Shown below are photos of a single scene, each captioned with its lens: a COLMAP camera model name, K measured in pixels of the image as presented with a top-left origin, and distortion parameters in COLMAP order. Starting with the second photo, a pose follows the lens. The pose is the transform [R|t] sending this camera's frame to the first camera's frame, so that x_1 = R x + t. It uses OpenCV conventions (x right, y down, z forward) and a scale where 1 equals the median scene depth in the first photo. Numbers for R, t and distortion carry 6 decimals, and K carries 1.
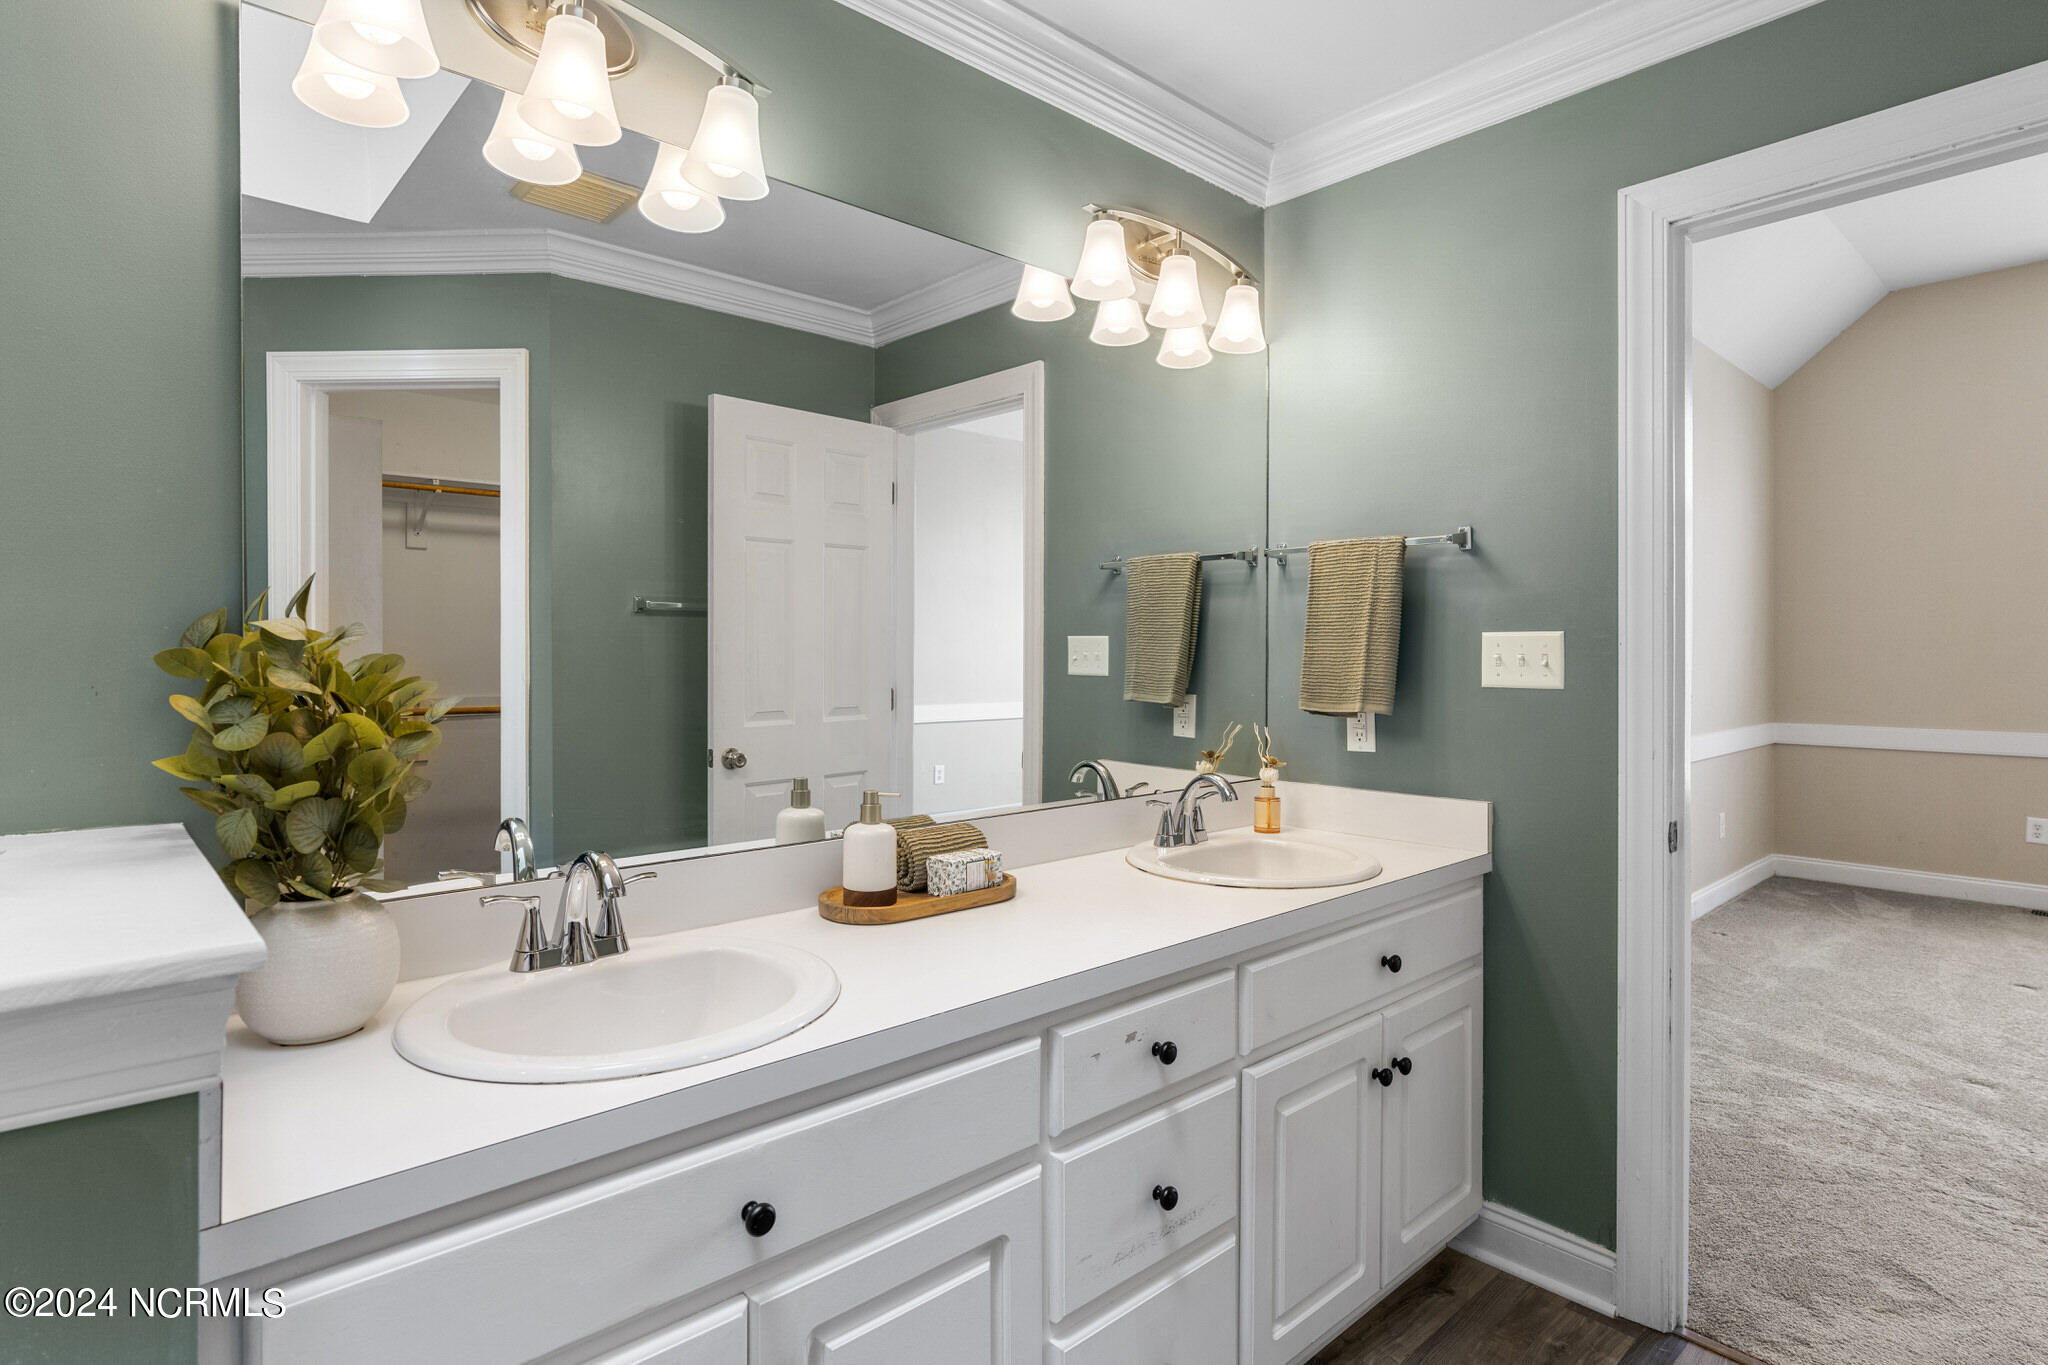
lens RADIAL K [[1028.1, 0, 1026.8], [0, 1028.1, 674.2], [0, 0, 1]] dist [-0.000315, 0.000647]
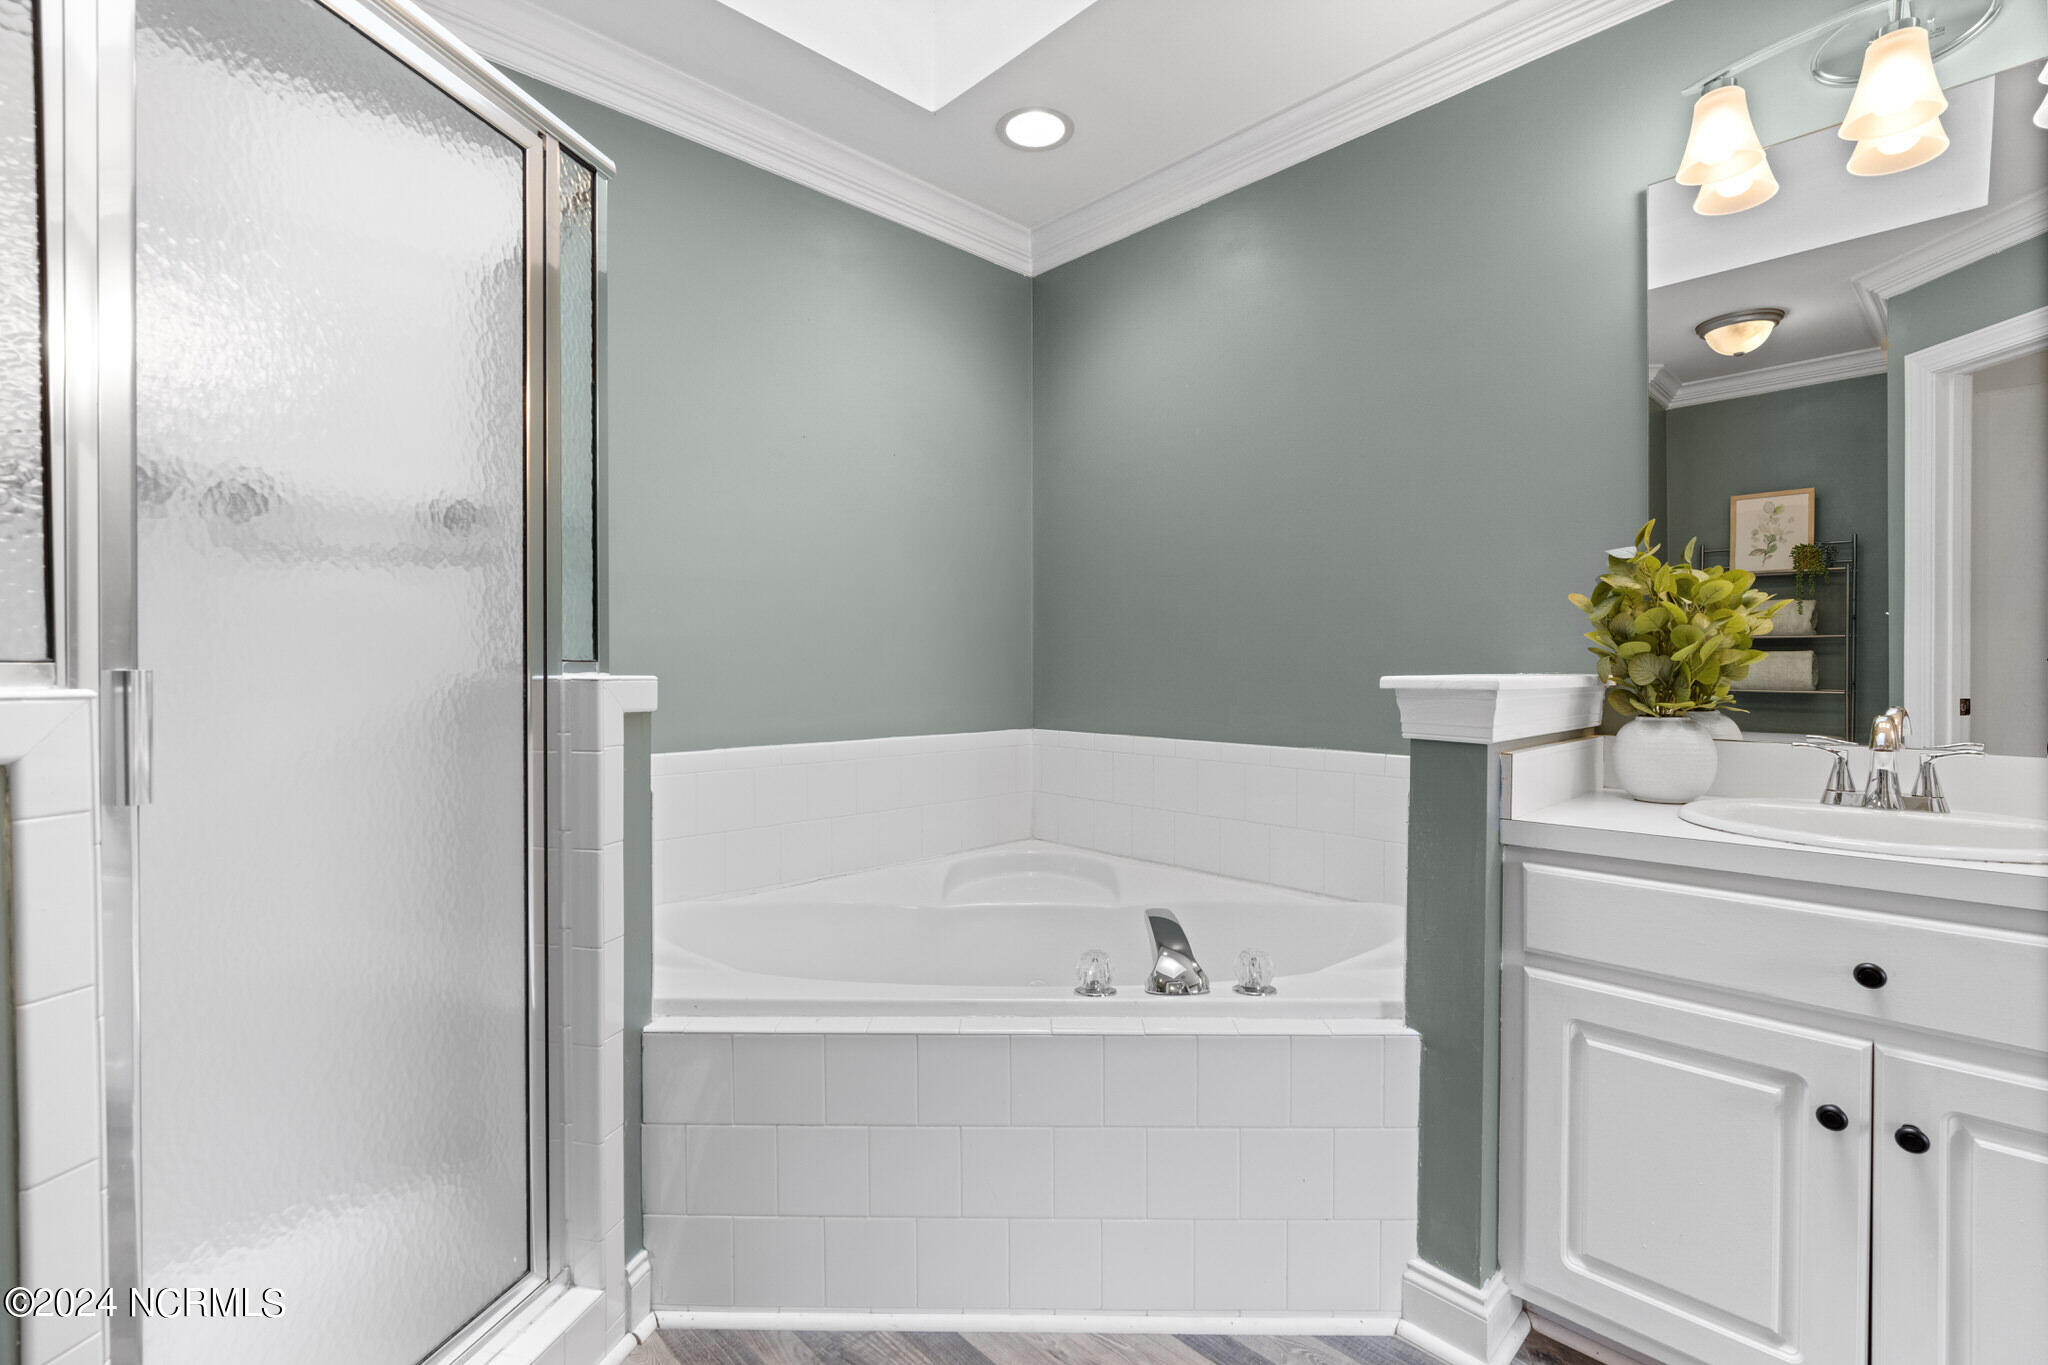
lens RADIAL K [[922.1, 0, 1027.3], [0, 922.1, 680.1], [0, 0, 1]] dist [0.000075, 0.000061]
pose [[0.020860, 0.007363, -0.999755, 0.792388], [-0.011899, 0.999904, 0.007115, 0.162747], [0.999712, 0.011748, 0.020945, -0.053622]]
